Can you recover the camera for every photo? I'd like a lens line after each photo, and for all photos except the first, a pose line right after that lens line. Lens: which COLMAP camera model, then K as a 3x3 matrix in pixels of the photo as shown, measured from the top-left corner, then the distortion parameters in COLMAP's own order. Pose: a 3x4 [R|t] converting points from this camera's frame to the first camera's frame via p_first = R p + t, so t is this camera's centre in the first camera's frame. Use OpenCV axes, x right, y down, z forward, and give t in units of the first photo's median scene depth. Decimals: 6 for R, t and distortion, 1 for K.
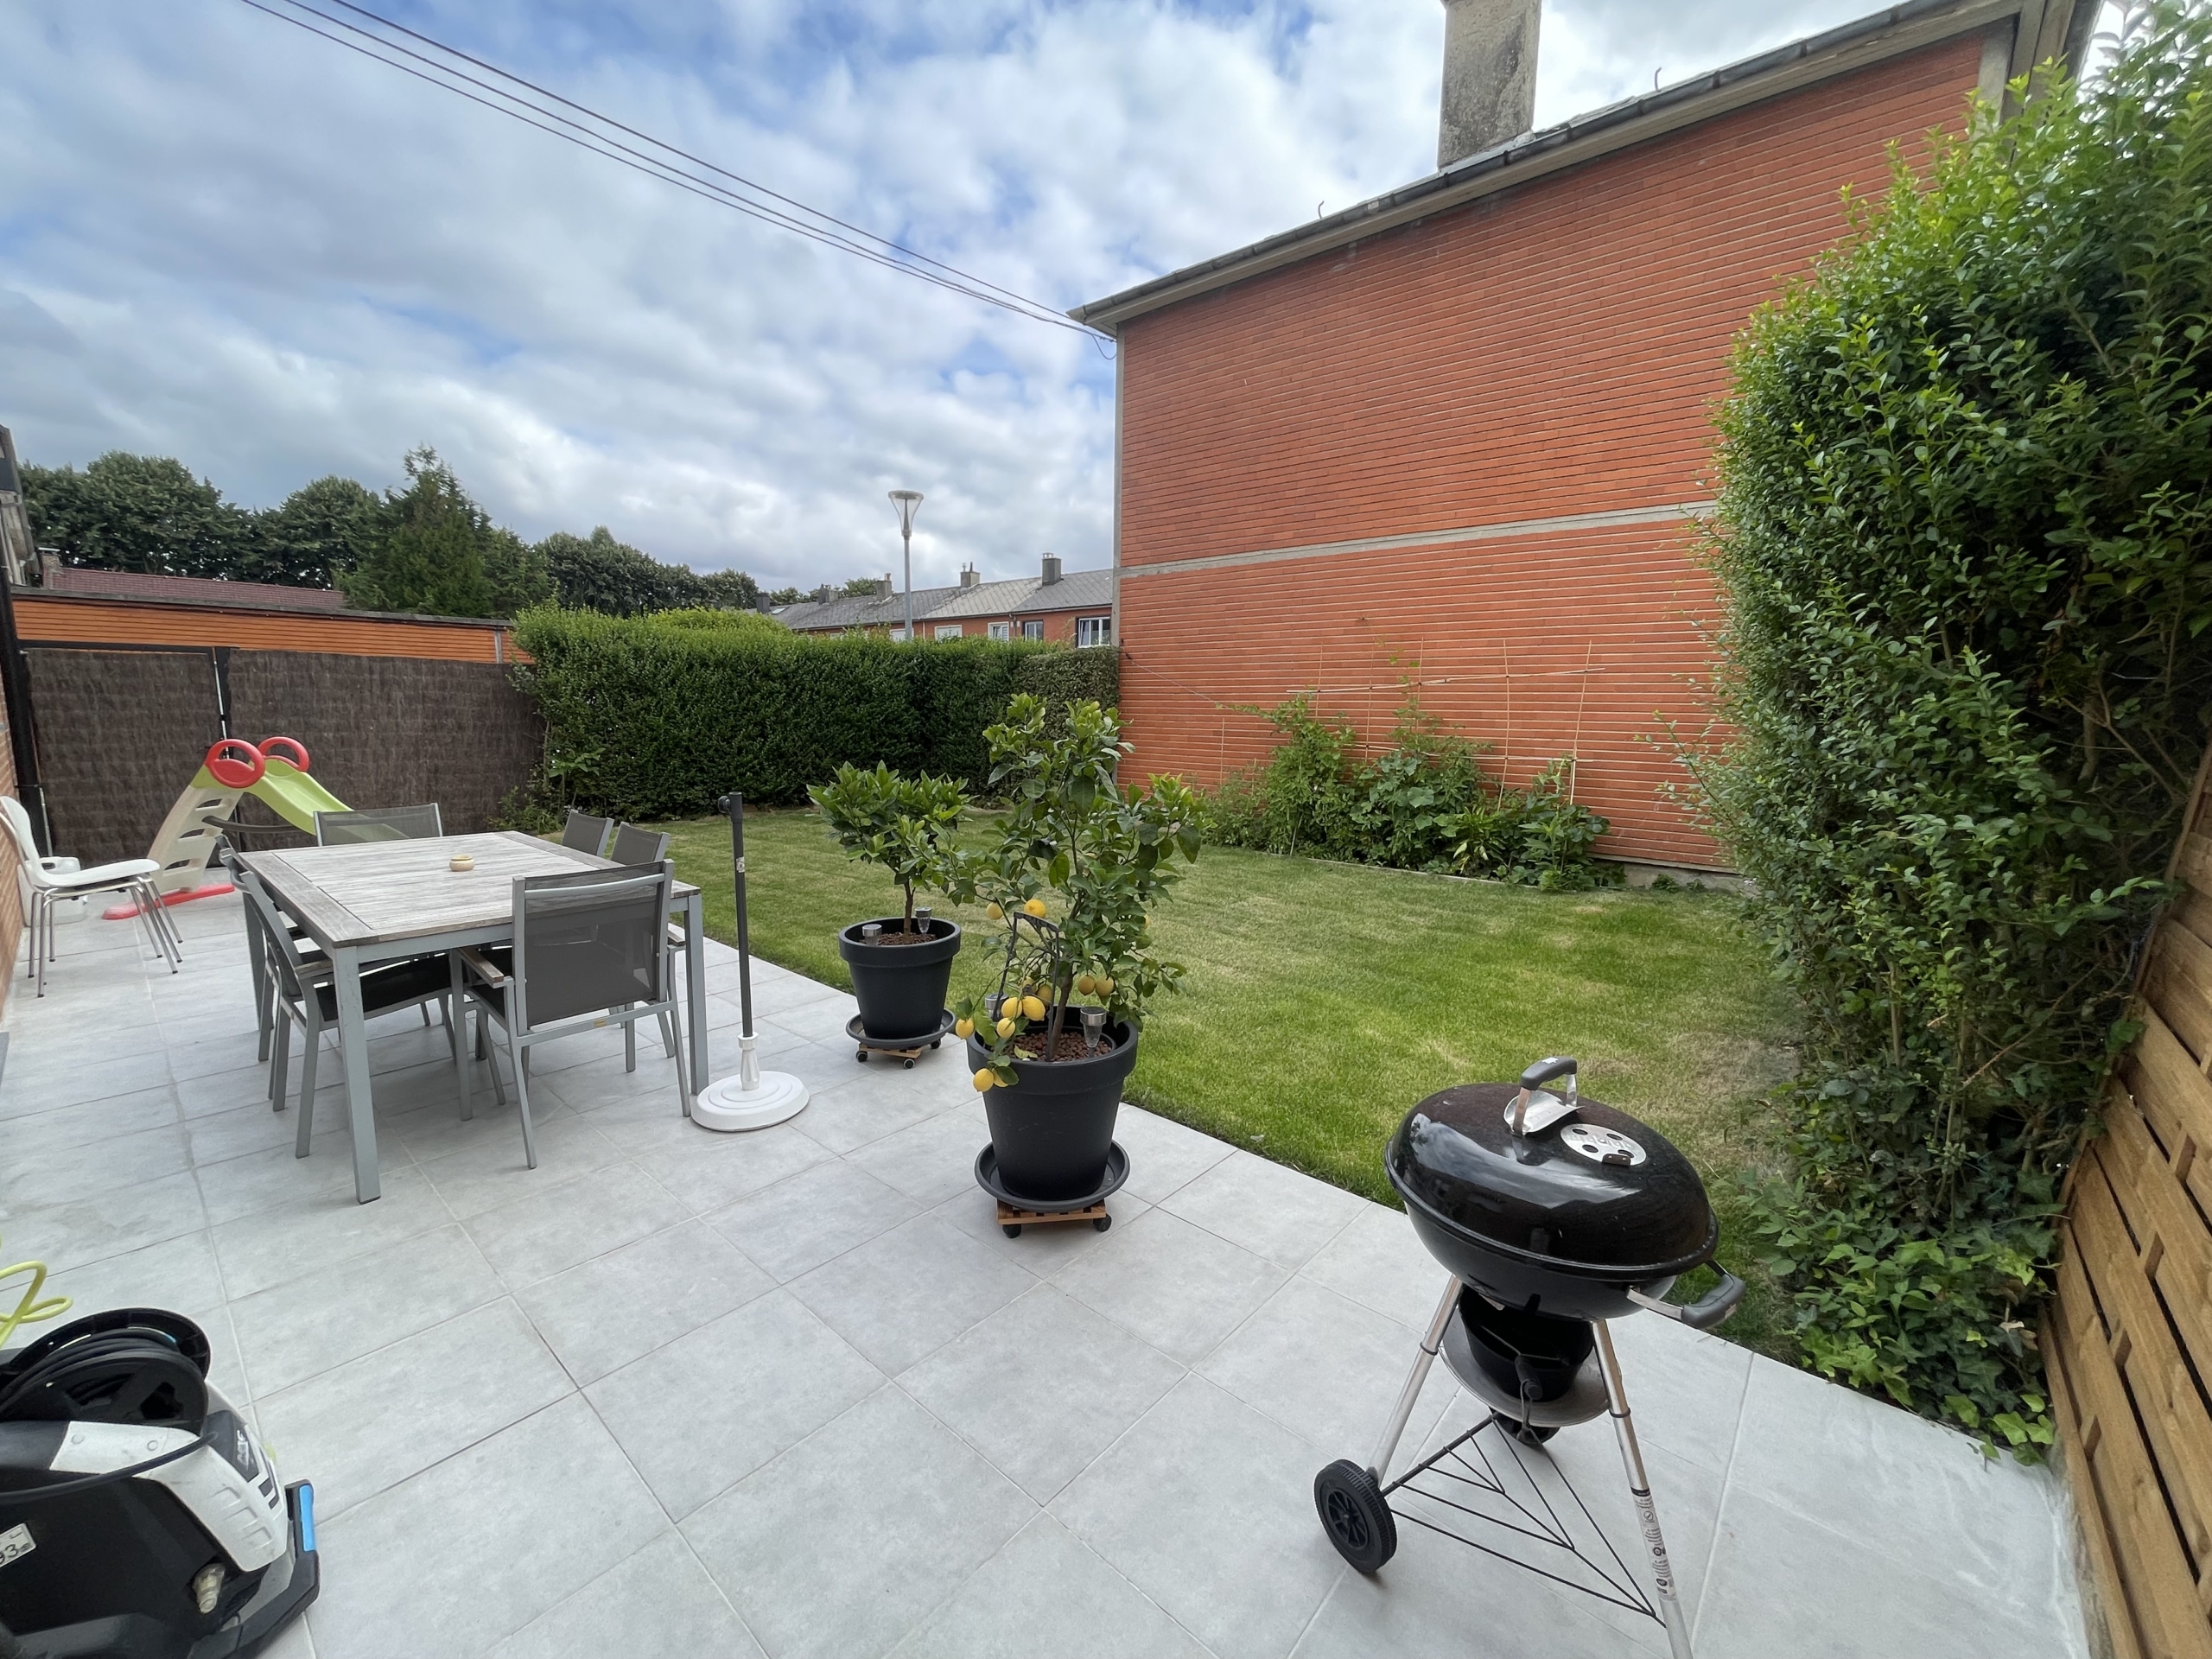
lens RADIAL K [[891.1, 0, 1118.4], [0, 891.1, 828.2], [0, 0, 1]] dist [-0.000736, -0.000044]
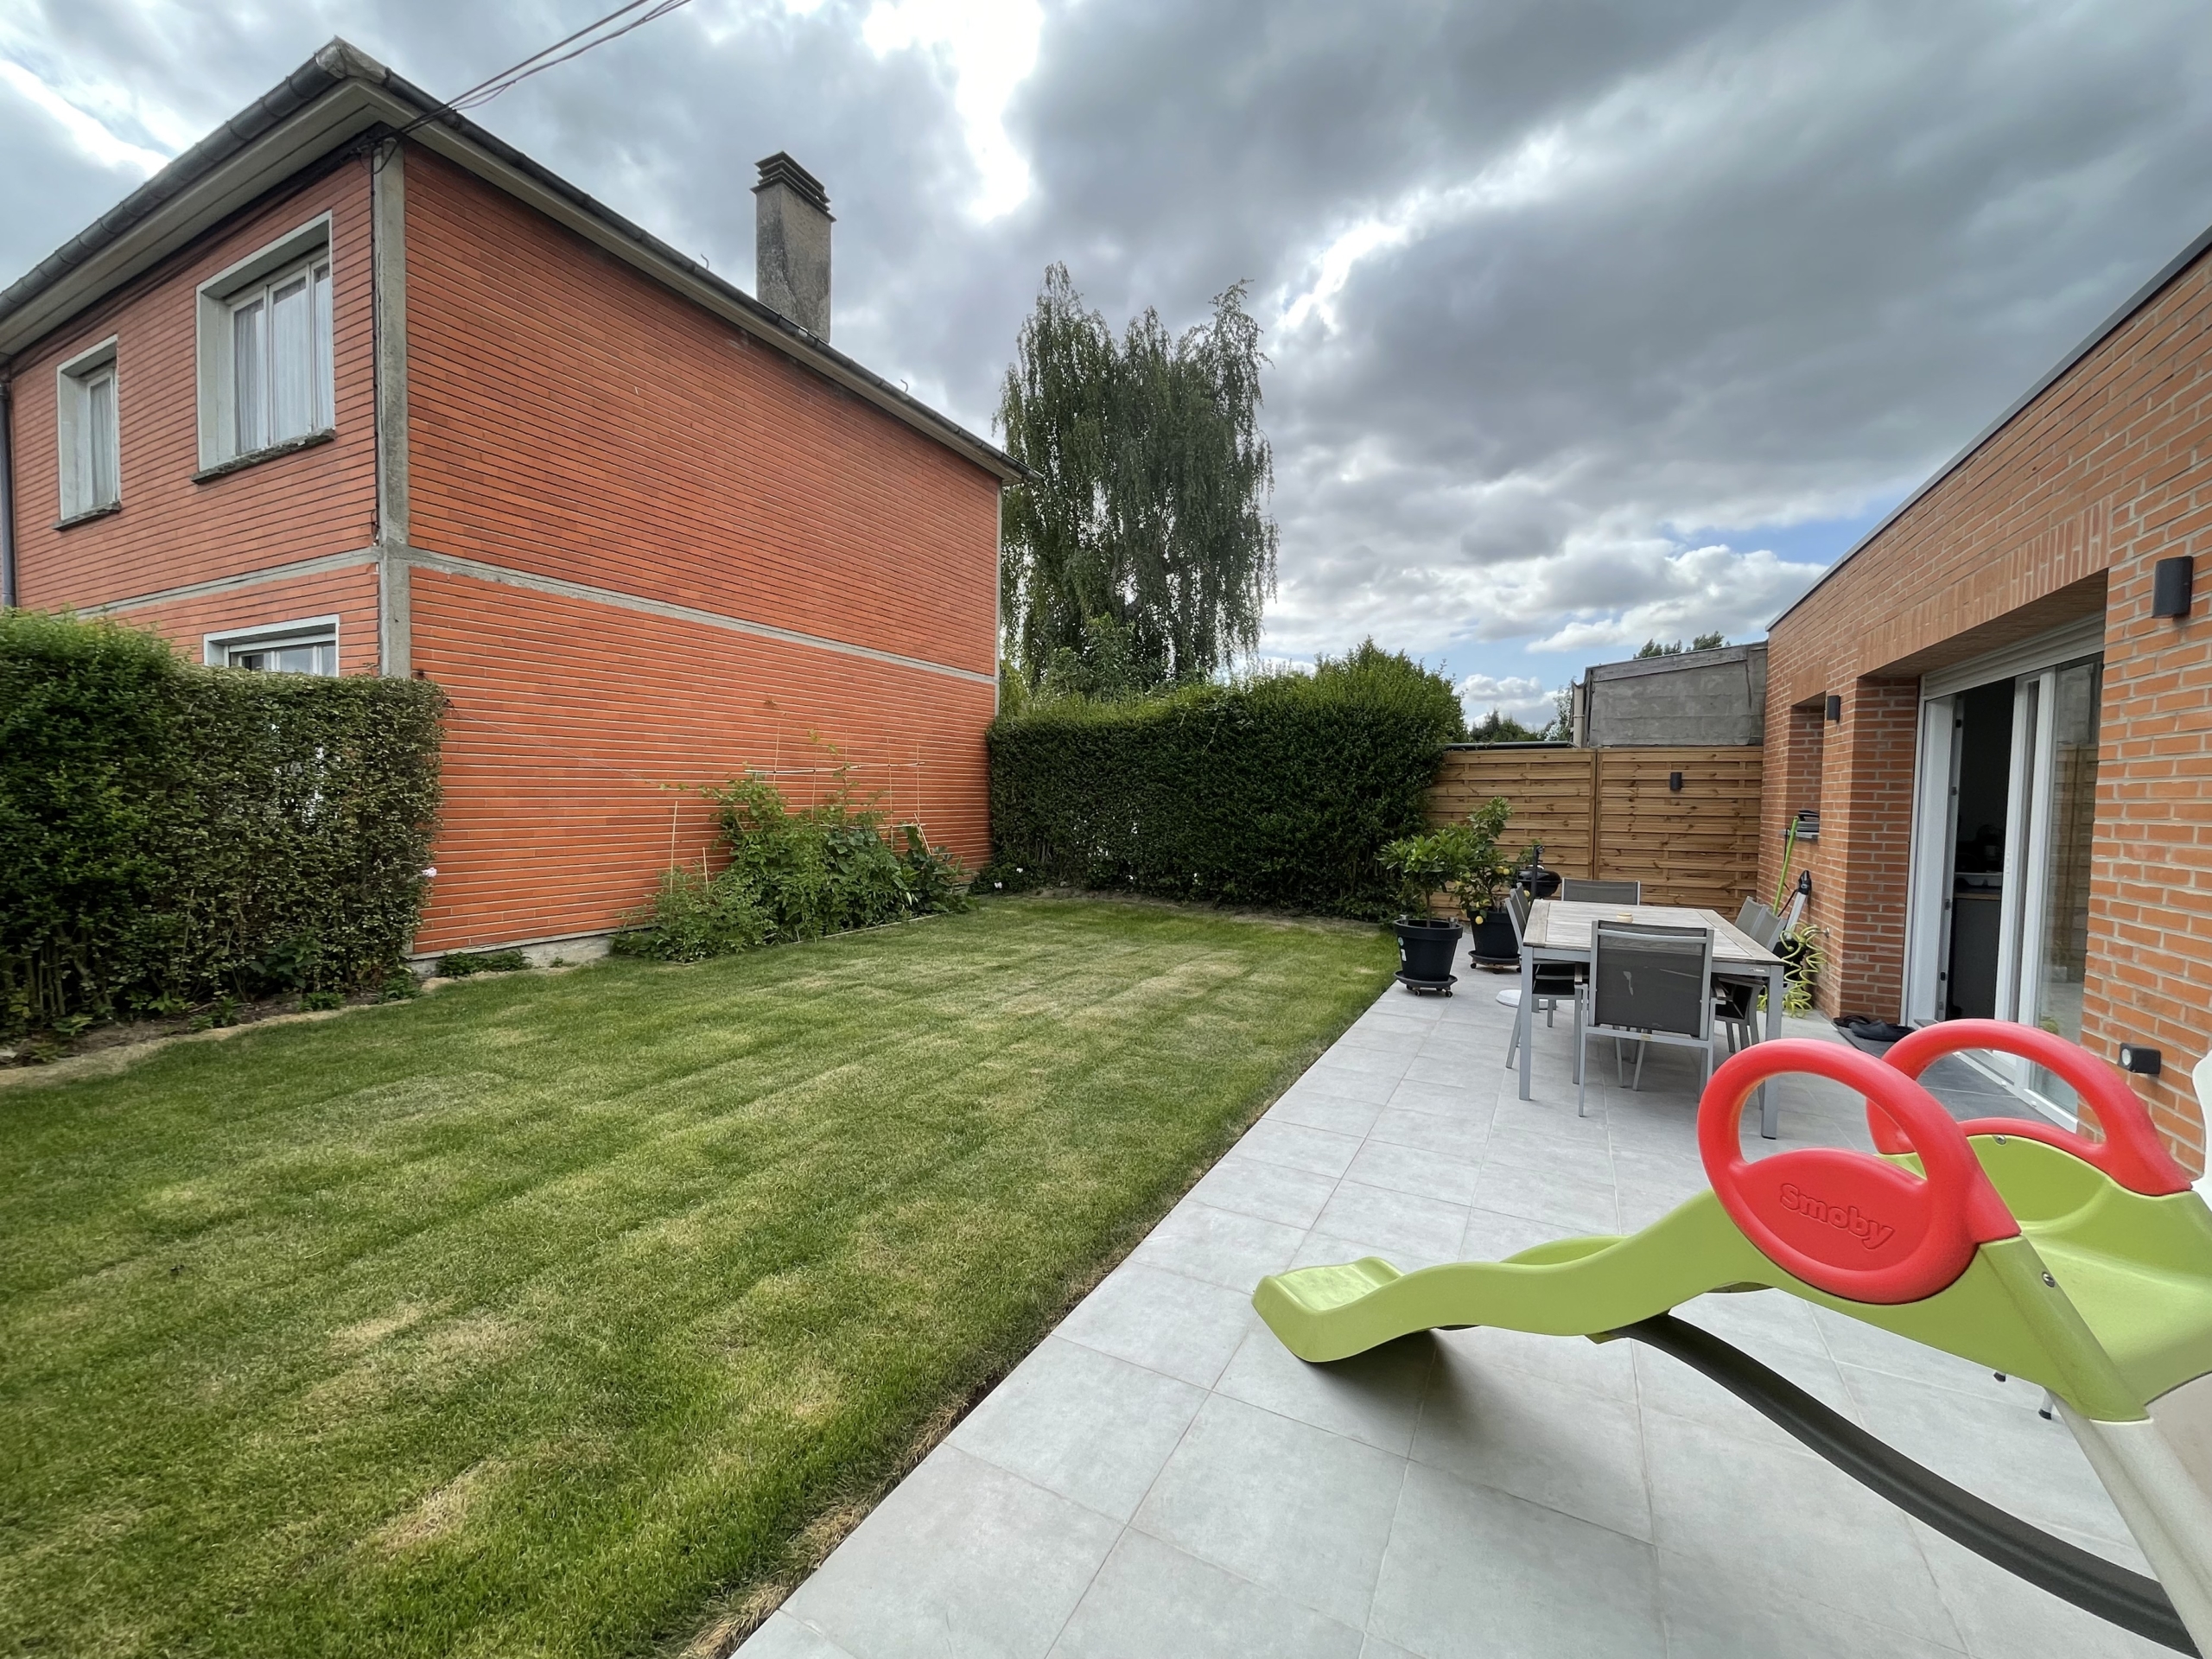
lens RADIAL K [[891.1, 0, 1118.4], [0, 891.1, 828.2], [0, 0, 1]] dist [-0.000736, -0.000044]
pose [[-0.236281, -0.079574, 0.968421, -0.853721], [0.079965, 0.991668, 0.100994, -0.165881], [-0.968389, 0.101303, -0.227950, 0.879099]]
